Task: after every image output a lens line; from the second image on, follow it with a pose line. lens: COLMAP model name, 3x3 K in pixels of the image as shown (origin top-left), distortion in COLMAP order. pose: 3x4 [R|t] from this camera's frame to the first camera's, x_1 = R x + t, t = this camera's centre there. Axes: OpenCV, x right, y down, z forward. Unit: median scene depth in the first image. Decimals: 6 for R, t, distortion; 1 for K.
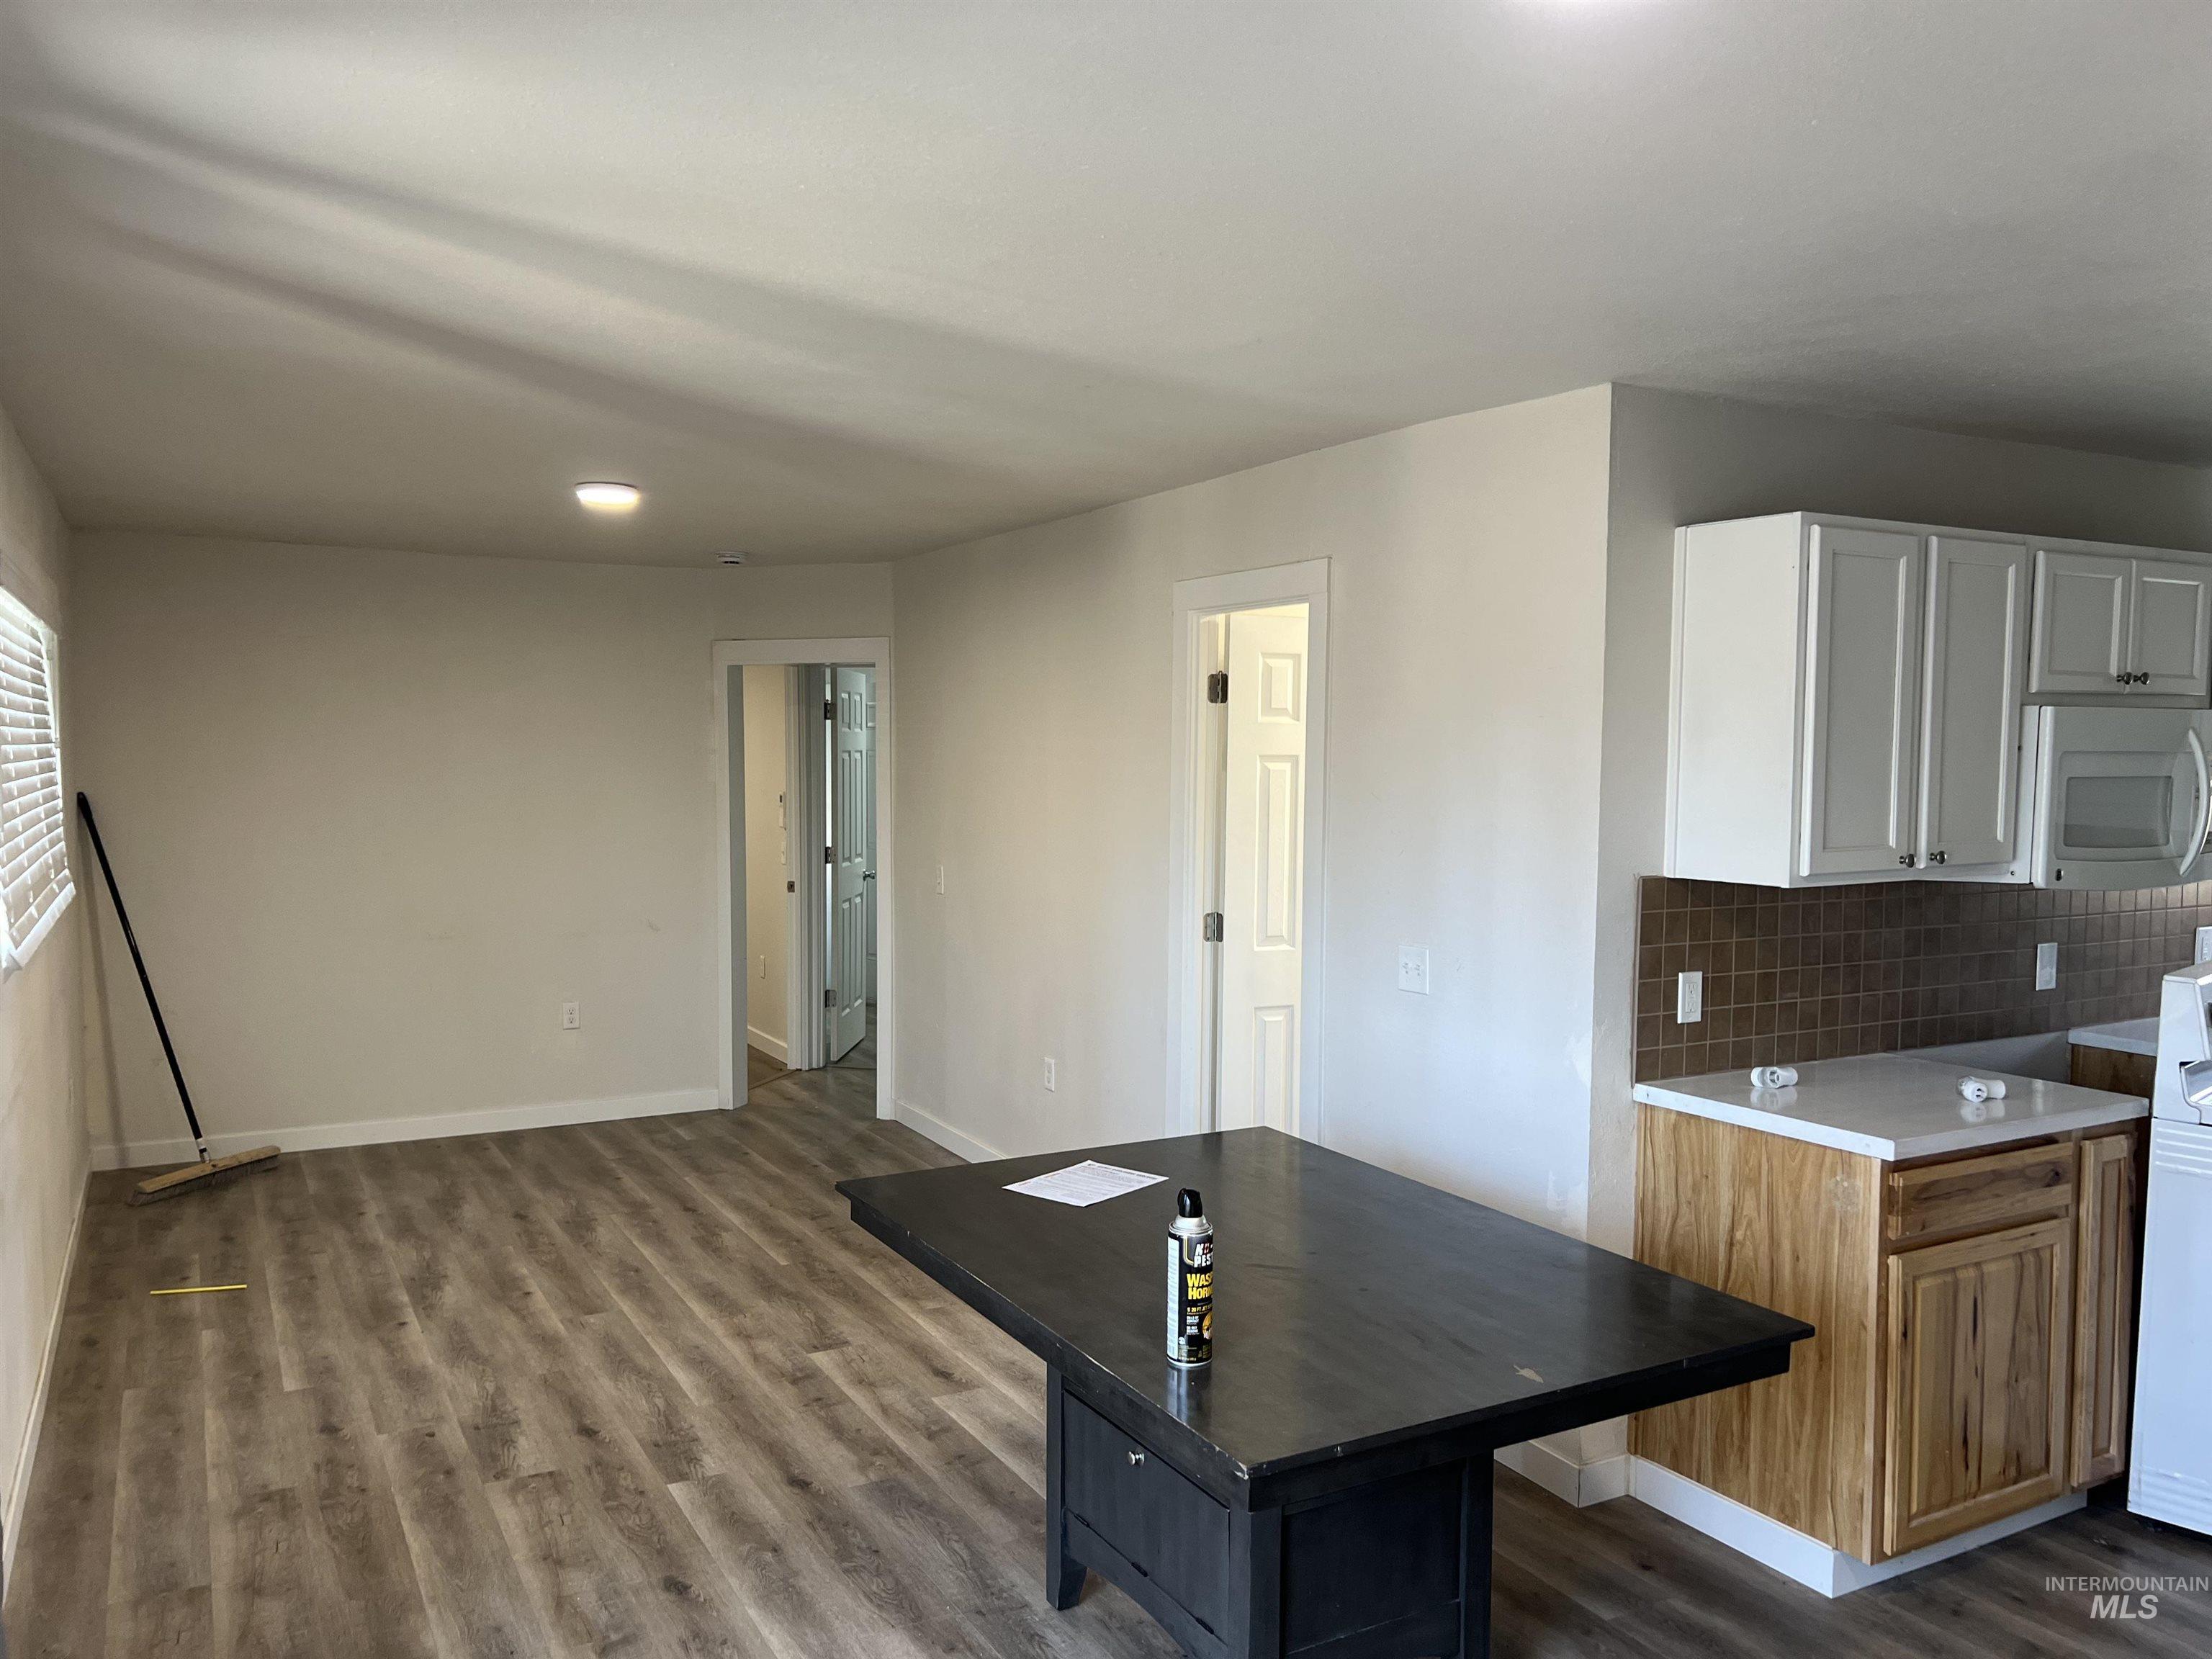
lens RADIAL K [[1682.8, 0, 1112.5], [0, 1682.8, 836.8], [0, 0, 1]] dist [0.019661, -0.012816]
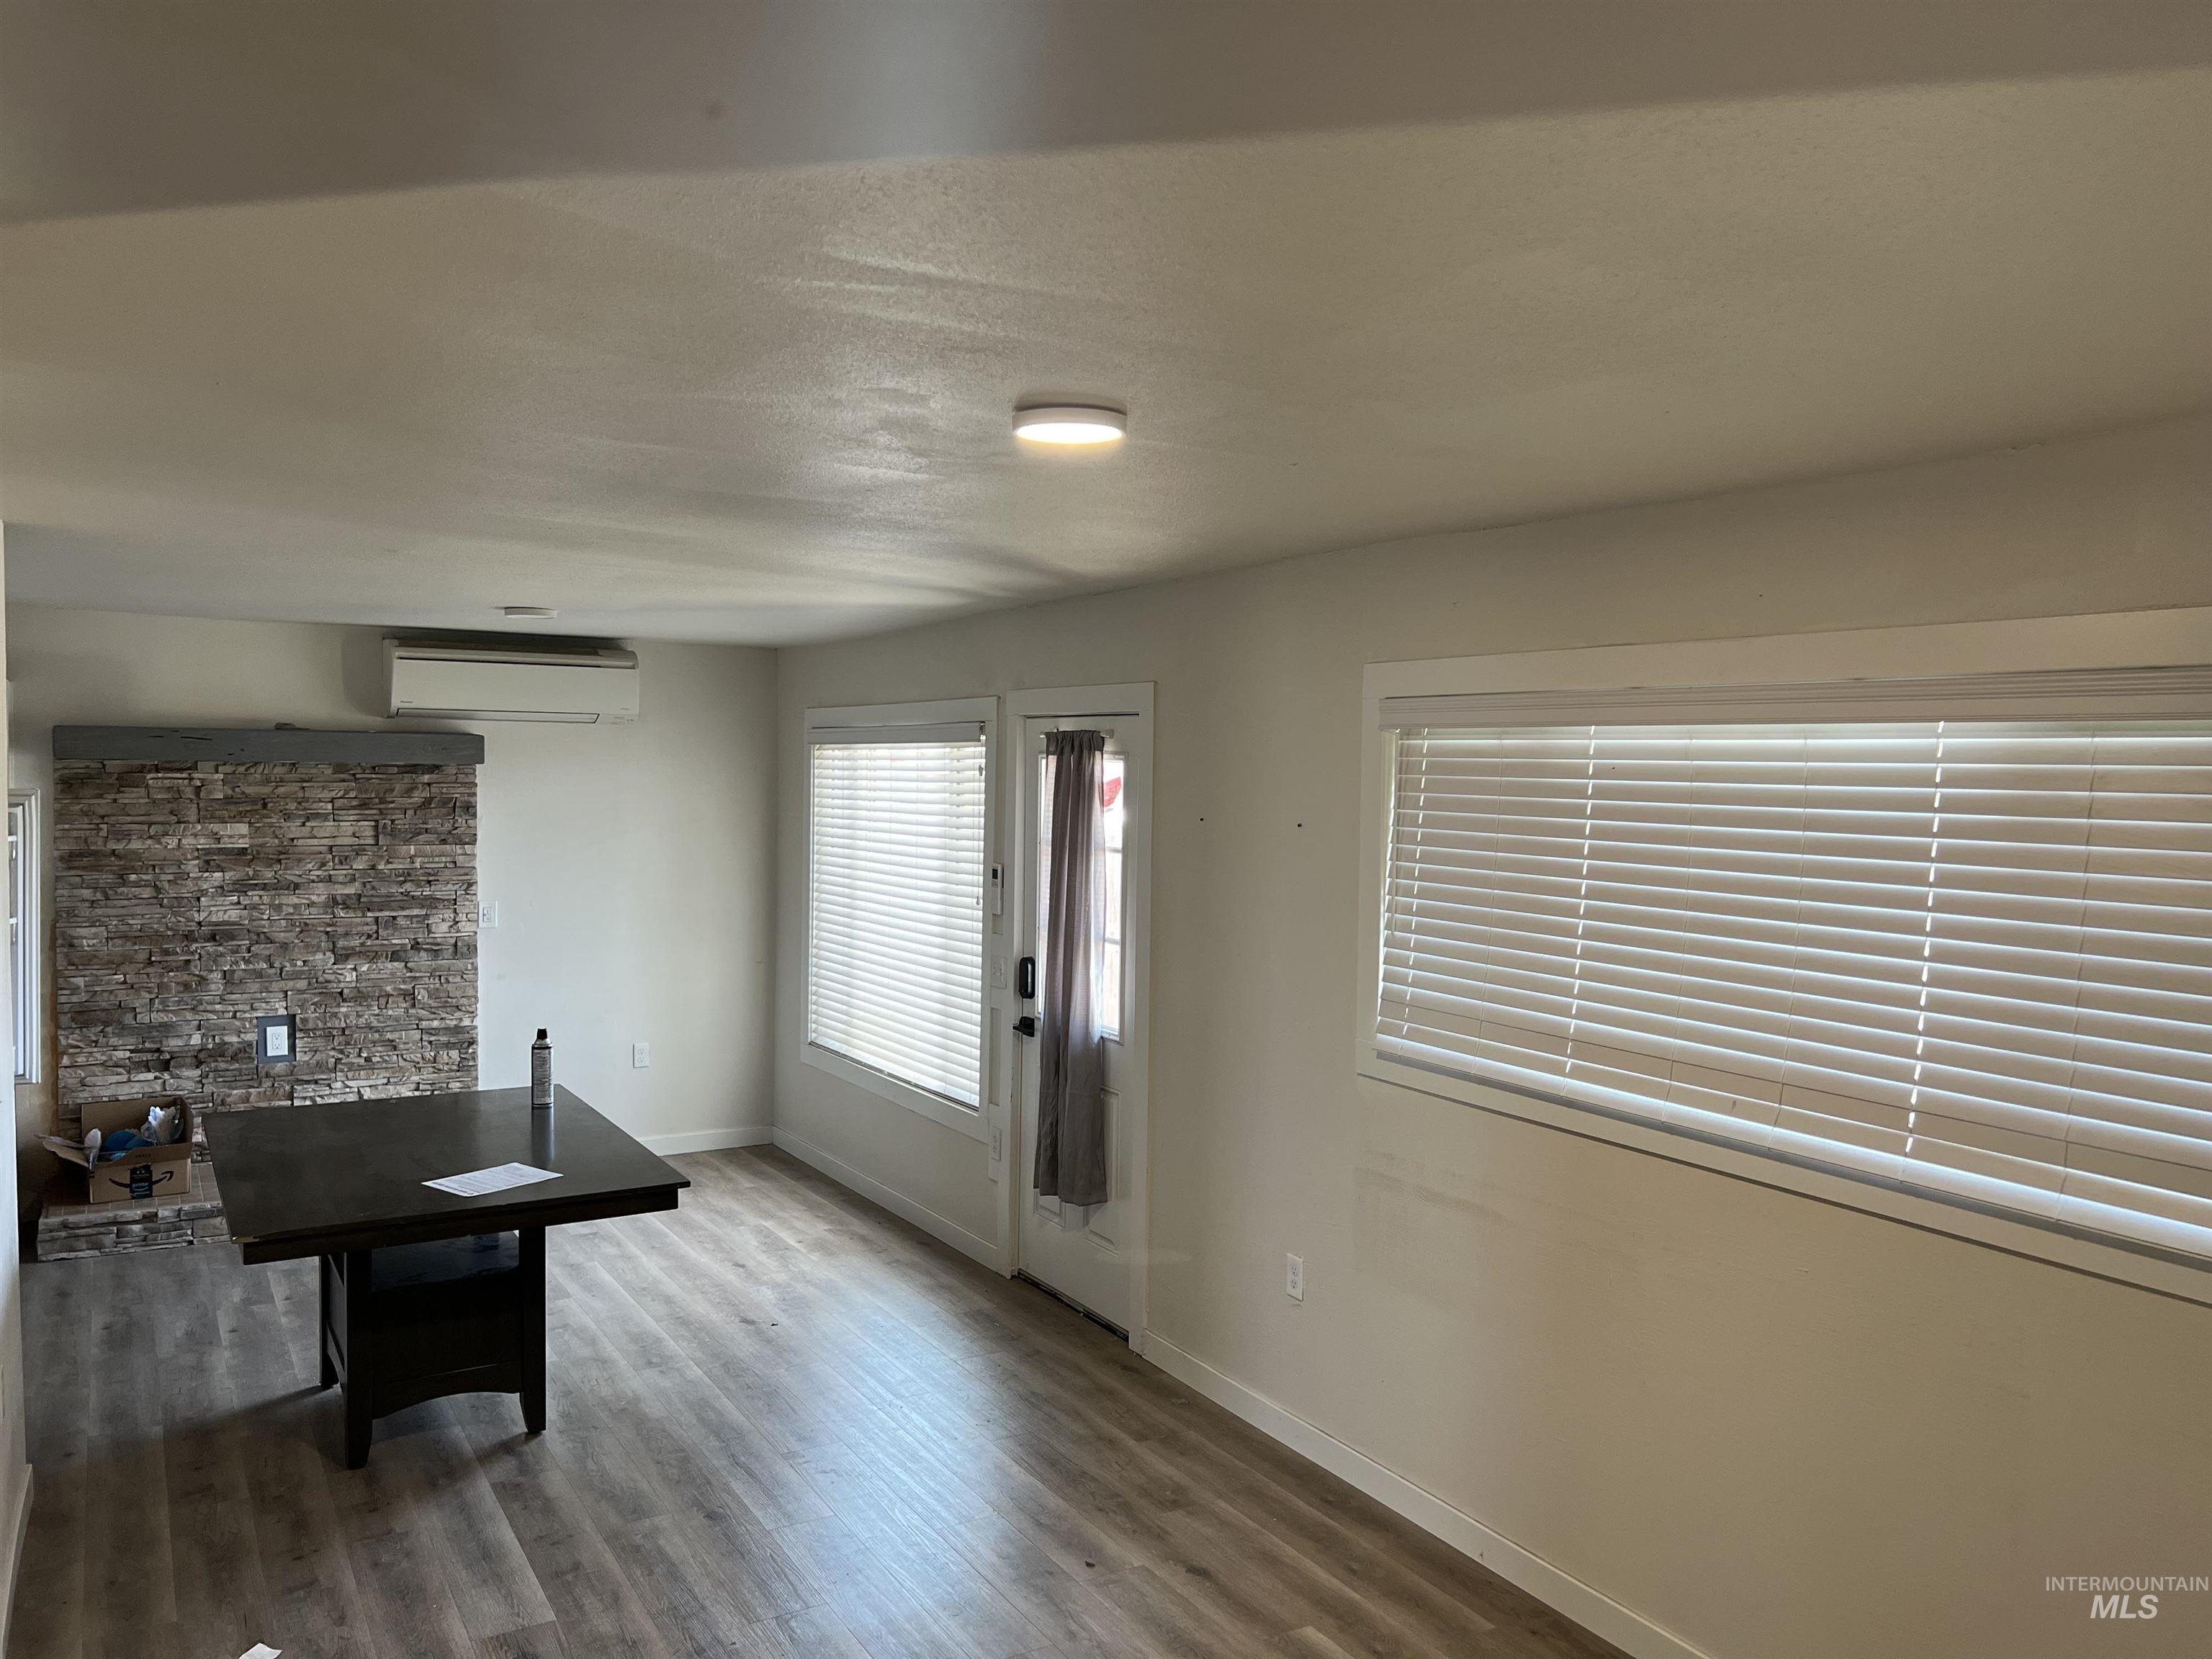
lens RADIAL K [[1682.8, 0, 1105.7], [0, 1682.8, 830.0], [0, 0, 1]] dist [0.019661, -0.012816]
pose [[-0.999484, -0.018509, -0.026234, -0.443004], [-0.021100, 0.994538, 0.102222, -0.200815], [0.024199, 0.102723, -0.994416, 2.259623]]
